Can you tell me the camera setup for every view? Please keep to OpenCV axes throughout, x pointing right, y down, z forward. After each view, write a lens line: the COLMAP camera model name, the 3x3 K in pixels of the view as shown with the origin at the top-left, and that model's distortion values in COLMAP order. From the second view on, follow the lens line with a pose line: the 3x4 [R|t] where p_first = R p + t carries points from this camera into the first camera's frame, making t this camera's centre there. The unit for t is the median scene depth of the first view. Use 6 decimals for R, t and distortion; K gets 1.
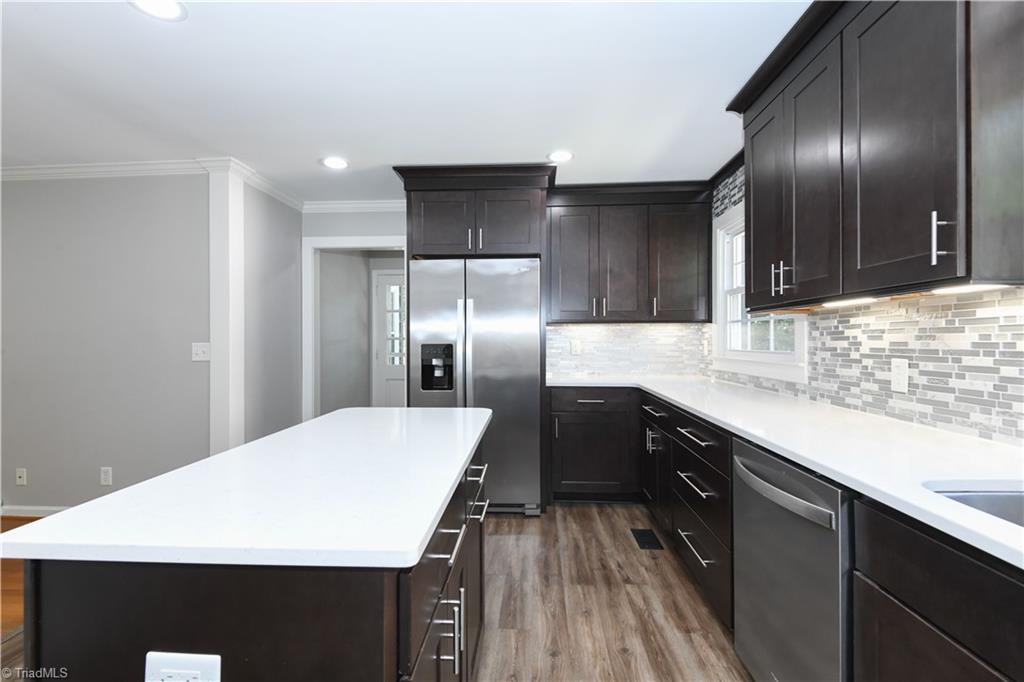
lens RADIAL K [[459.5, 0, 514.1], [0, 459.5, 339.5], [0, 0, 1]] dist [-0.002893, -0.005631]
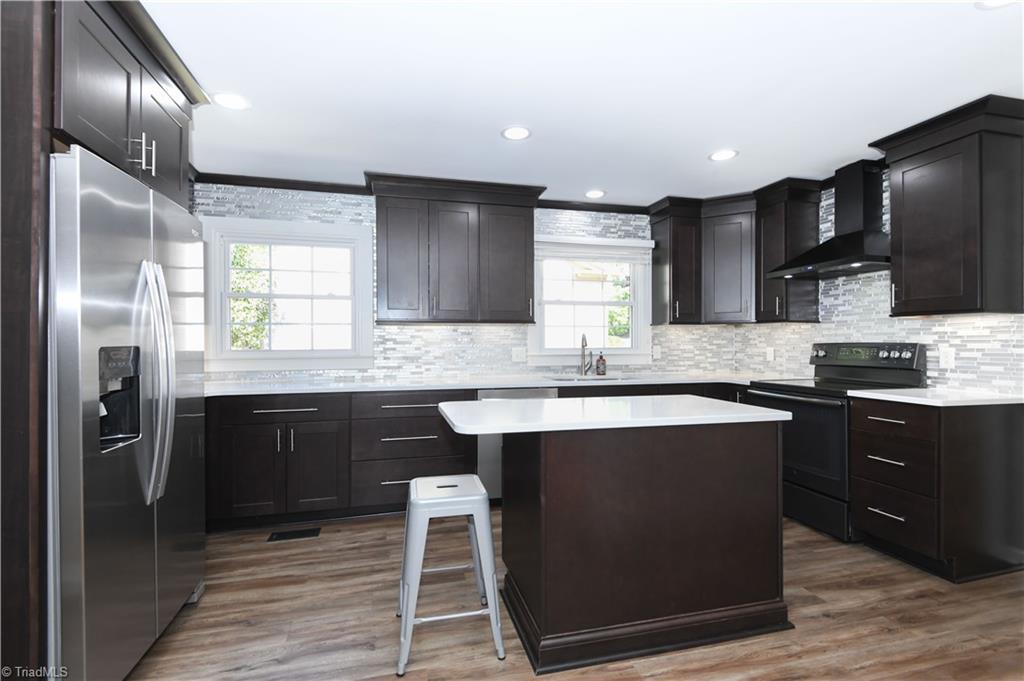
lens RADIAL K [[459.5, 0, 511.2], [0, 459.5, 338.2], [0, 0, 1]] dist [-0.002893, -0.005631]
pose [[-0.284731, 0.001592, 0.958606, -0.903871], [0.006132, 0.999981, 0.000161, 0.003863], [-0.958588, 0.005924, -0.284736, 0.913511]]
